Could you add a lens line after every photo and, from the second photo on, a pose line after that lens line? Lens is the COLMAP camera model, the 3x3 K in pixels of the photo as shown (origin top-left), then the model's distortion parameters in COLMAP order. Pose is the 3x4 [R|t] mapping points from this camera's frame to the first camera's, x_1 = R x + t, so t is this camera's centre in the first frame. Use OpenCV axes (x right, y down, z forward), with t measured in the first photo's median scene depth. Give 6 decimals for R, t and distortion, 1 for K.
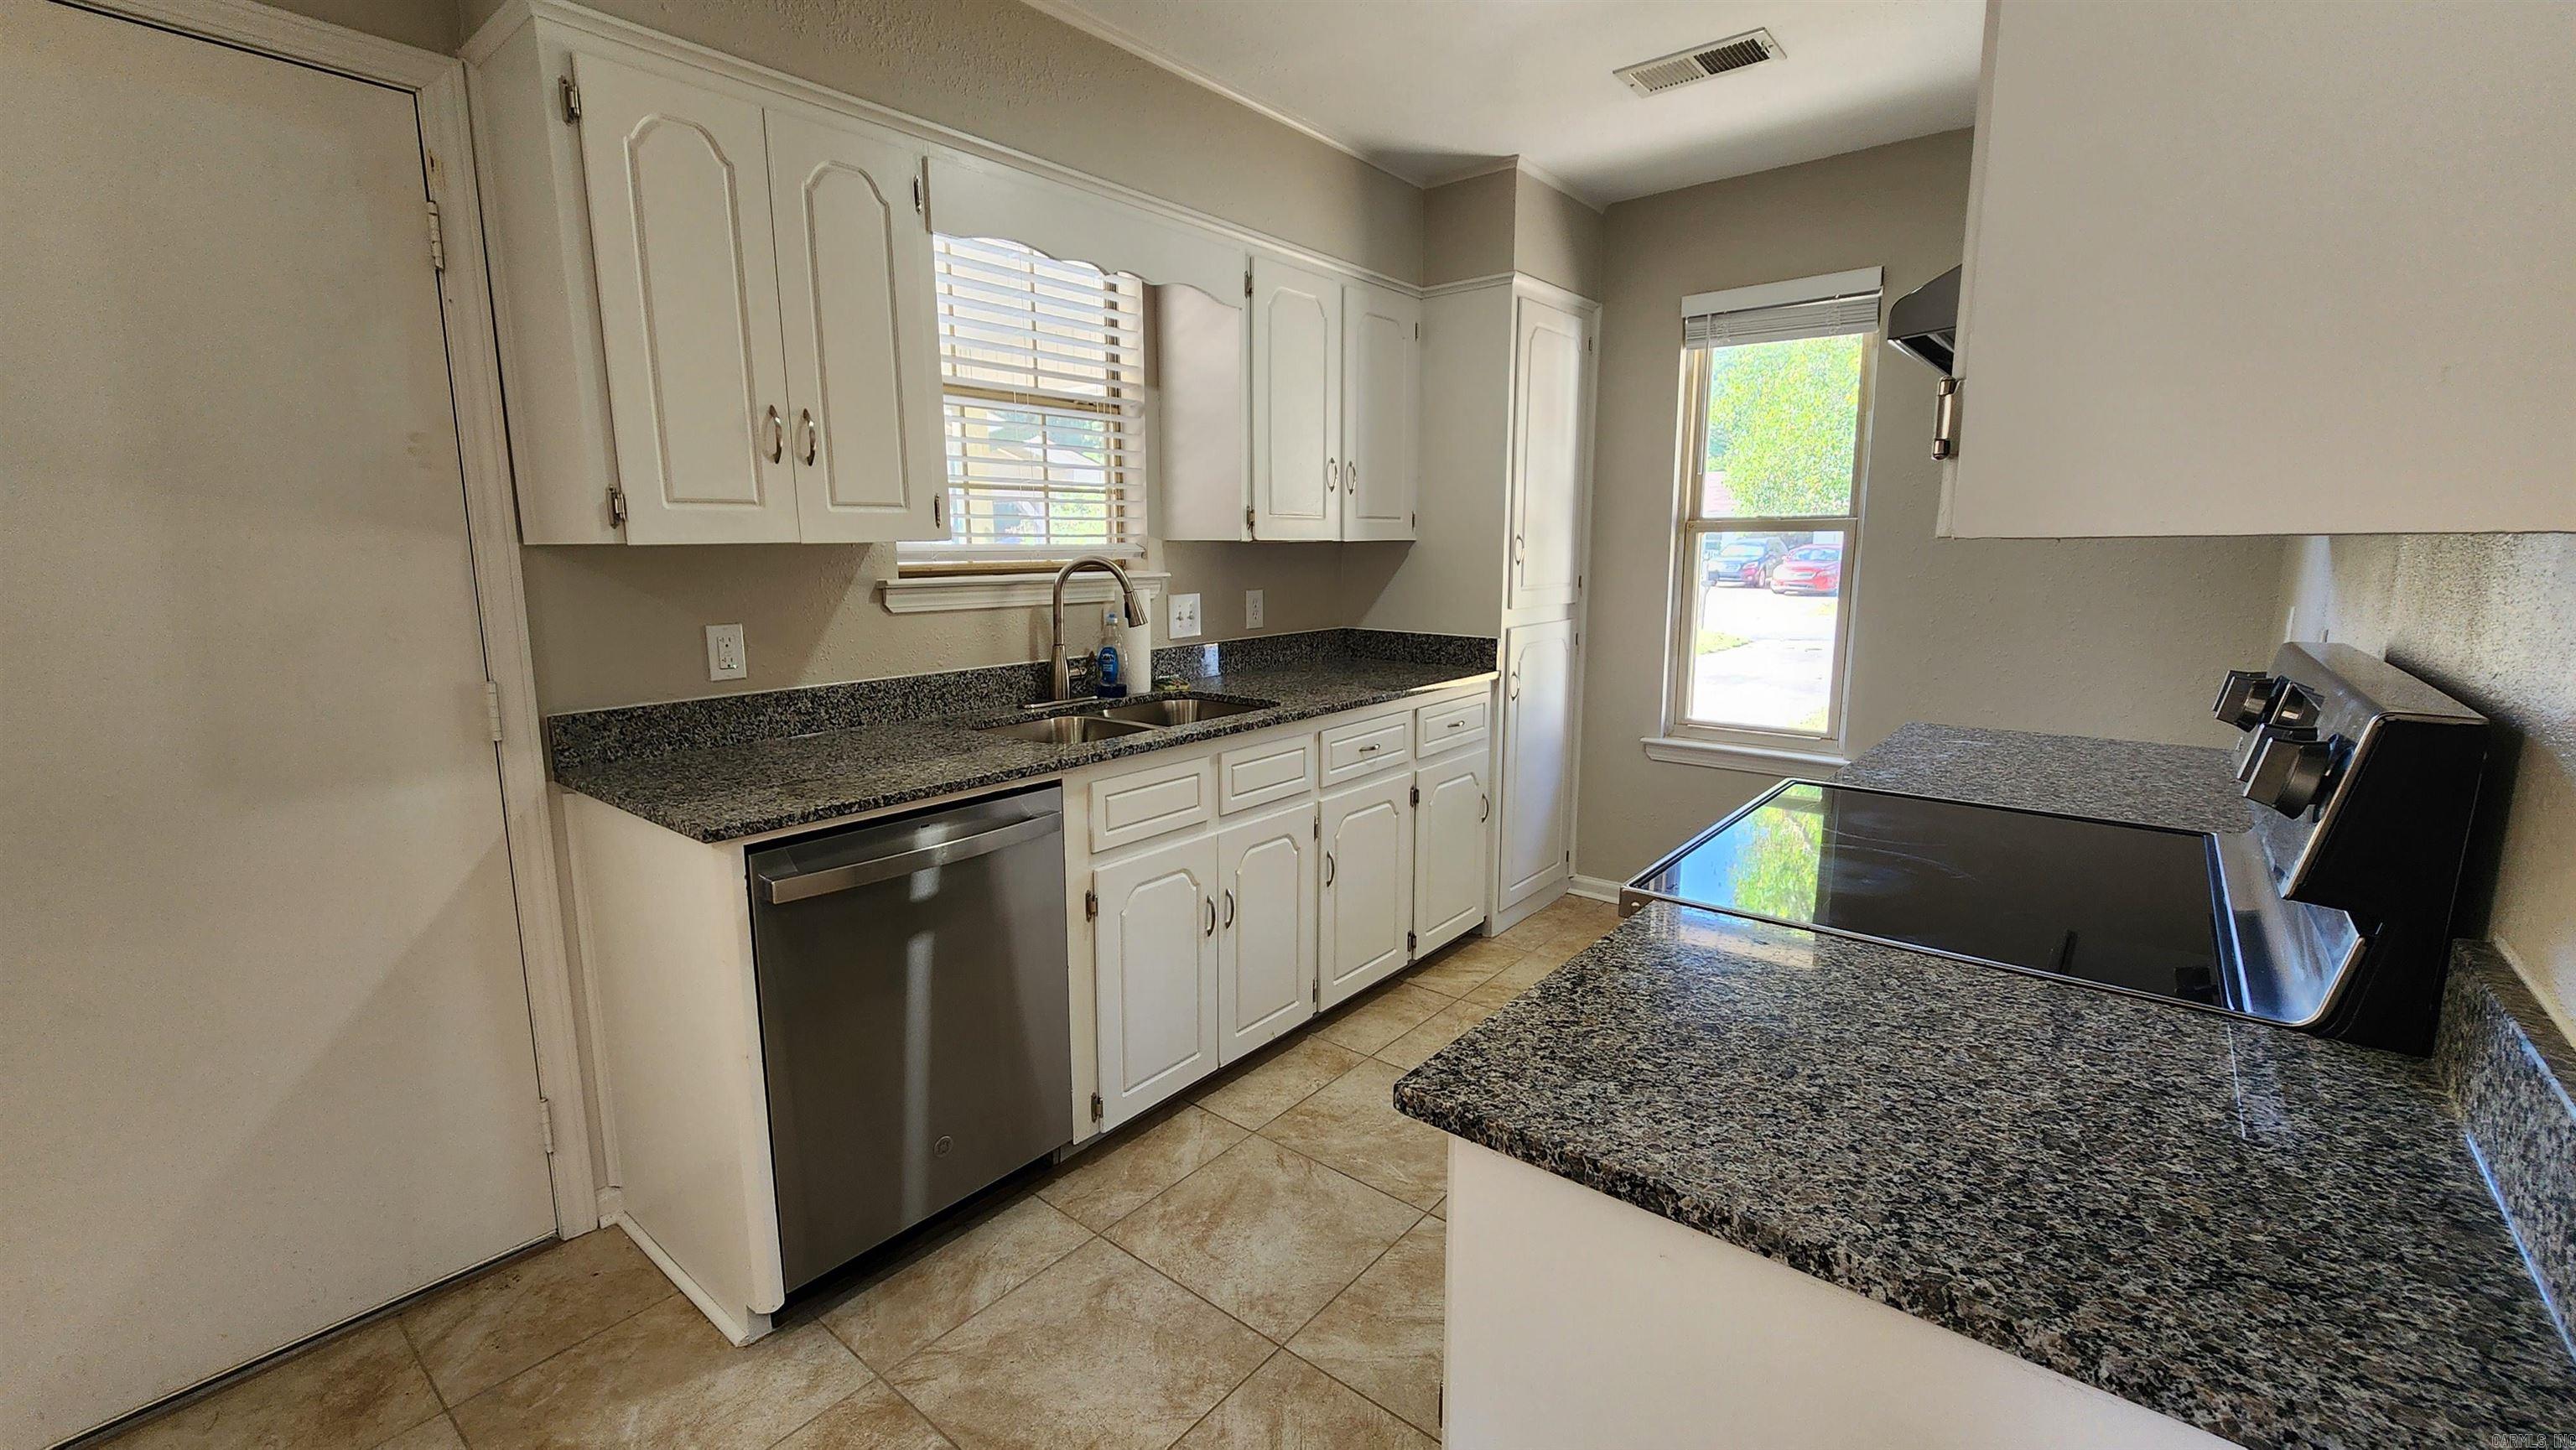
lens RADIAL K [[1066.3, 0, 1276.6], [0, 1066.3, 723.0], [0, 0, 1]] dist [0.006233, -0.002274]
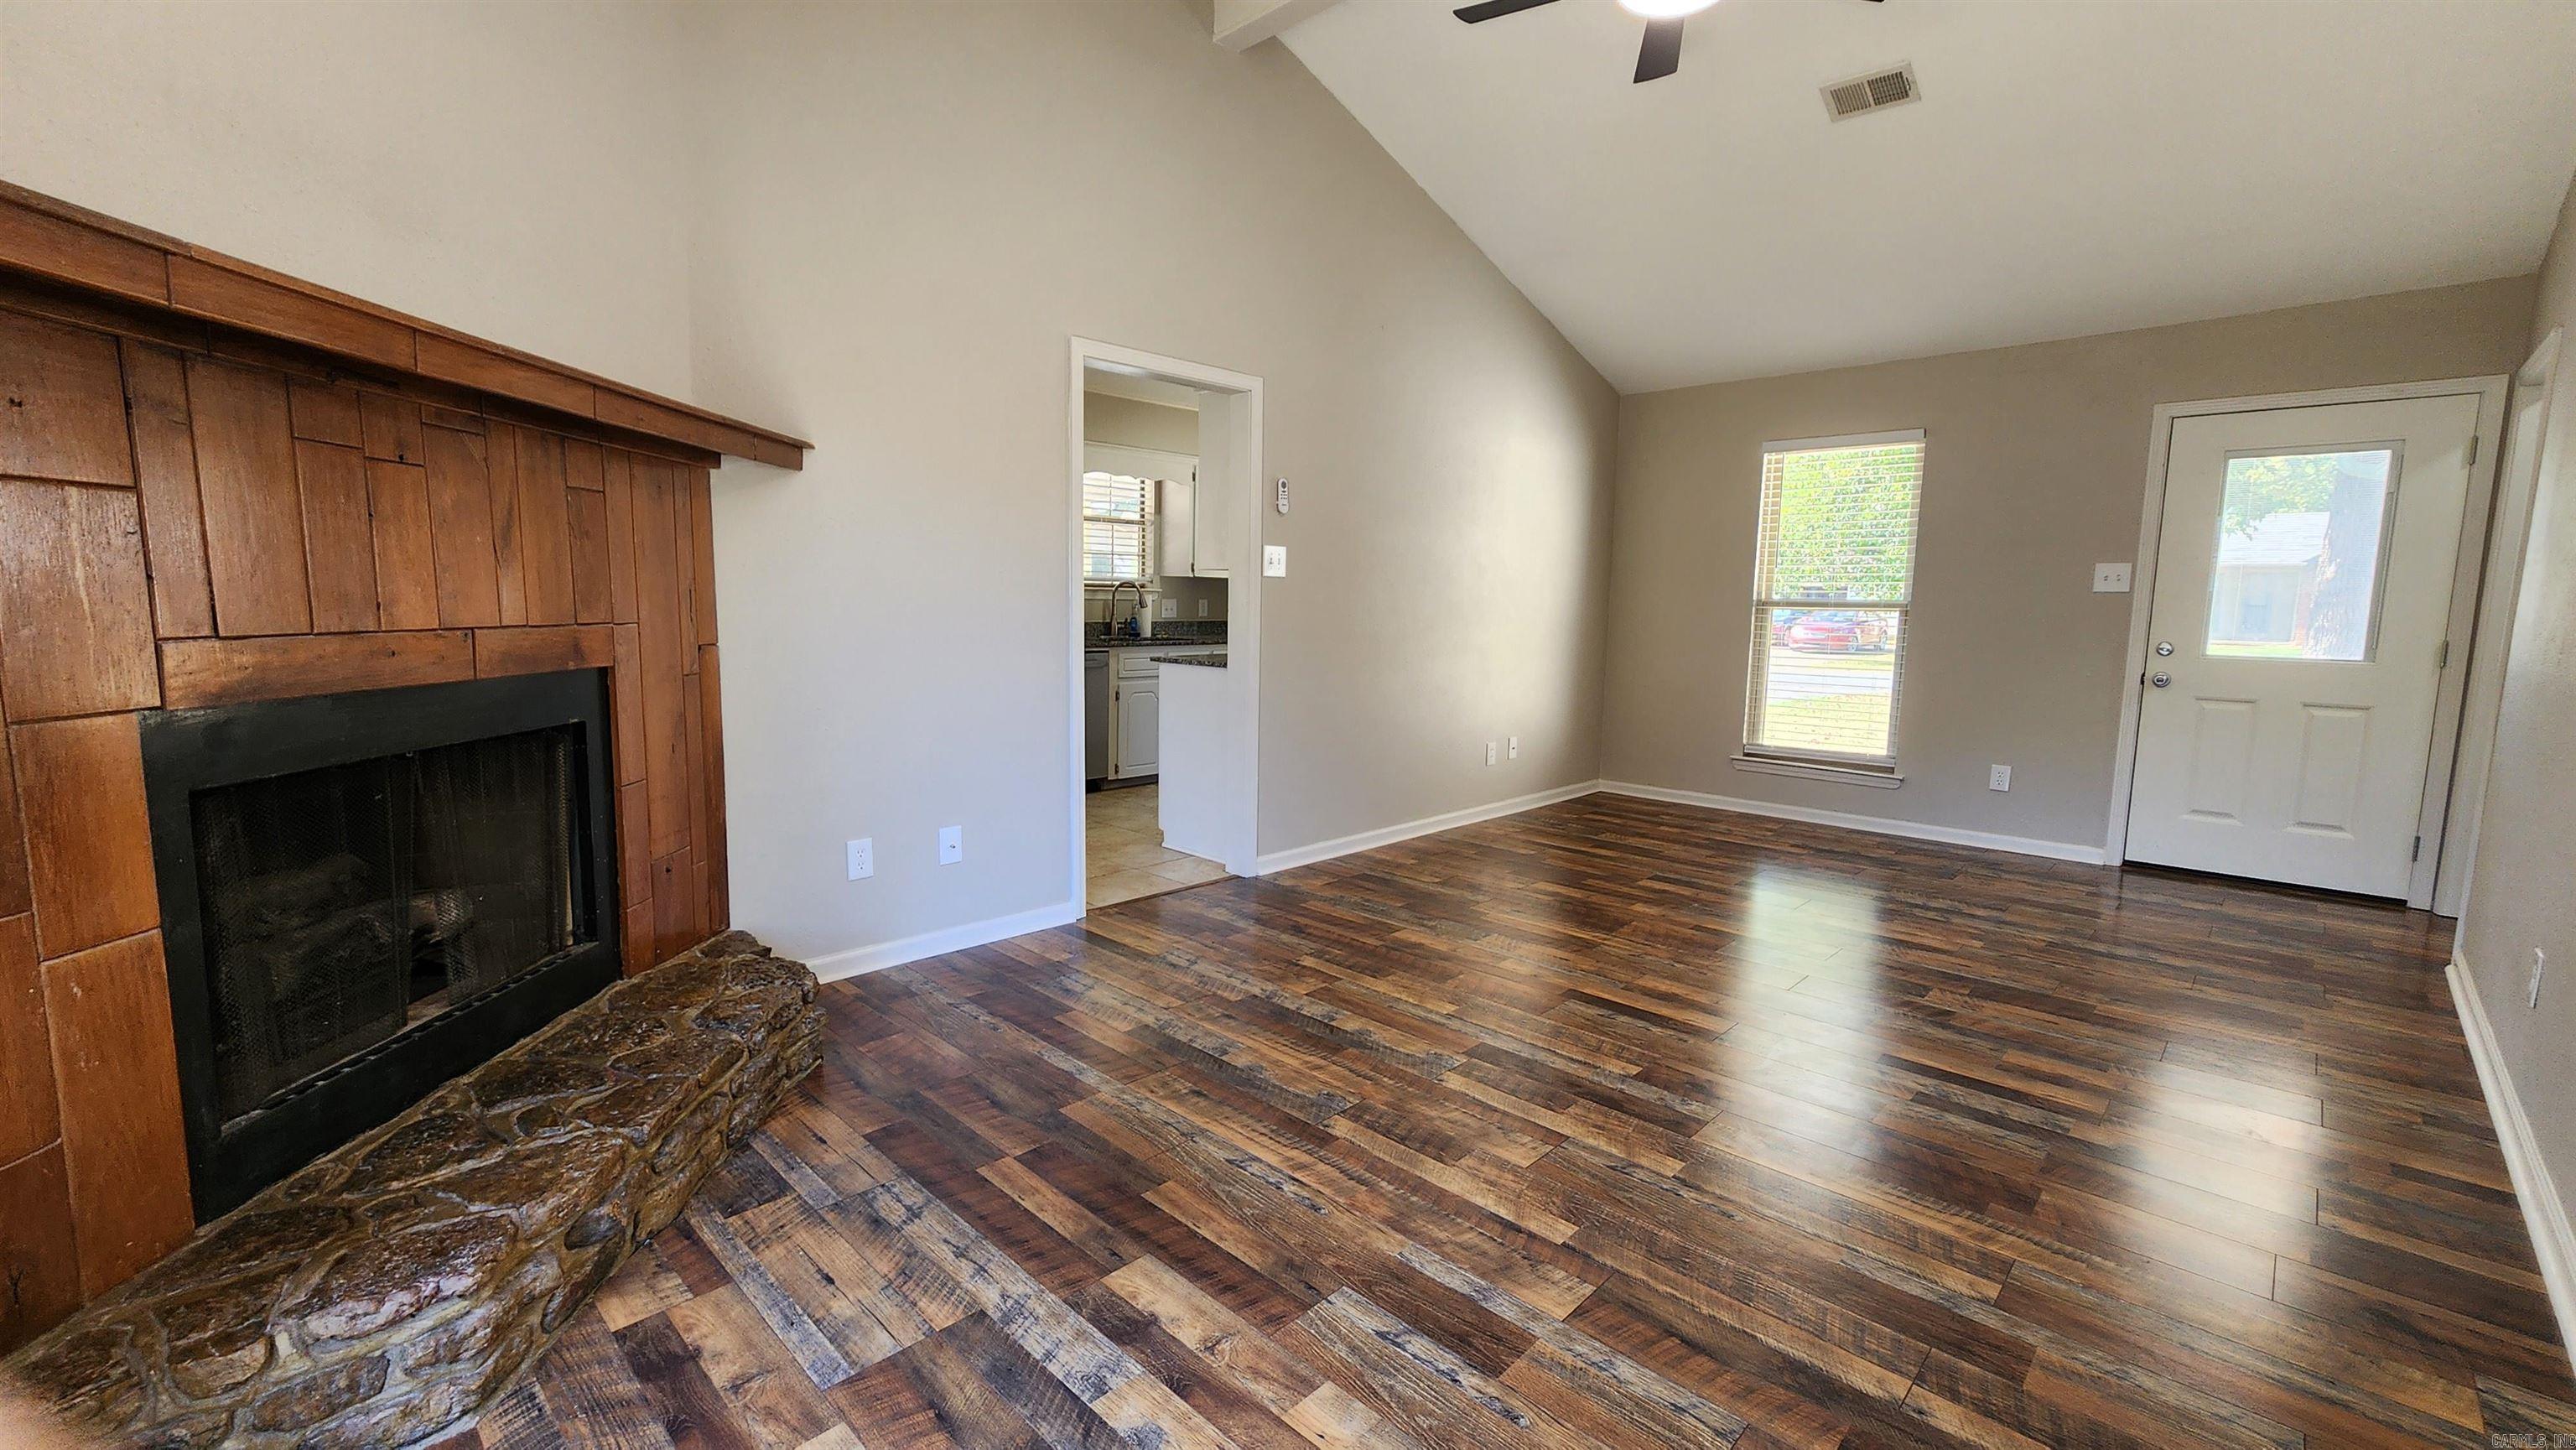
lens RADIAL K [[1066.3, 0, 1276.6], [0, 1066.3, 723.0], [0, 0, 1]] dist [0.006233, -0.002274]
pose [[0.996043, 0.035296, -0.081558, 0.376637], [-0.039174, 0.998152, -0.046453, 0.270204], [0.079768, 0.049464, 0.995585, -1.407799]]
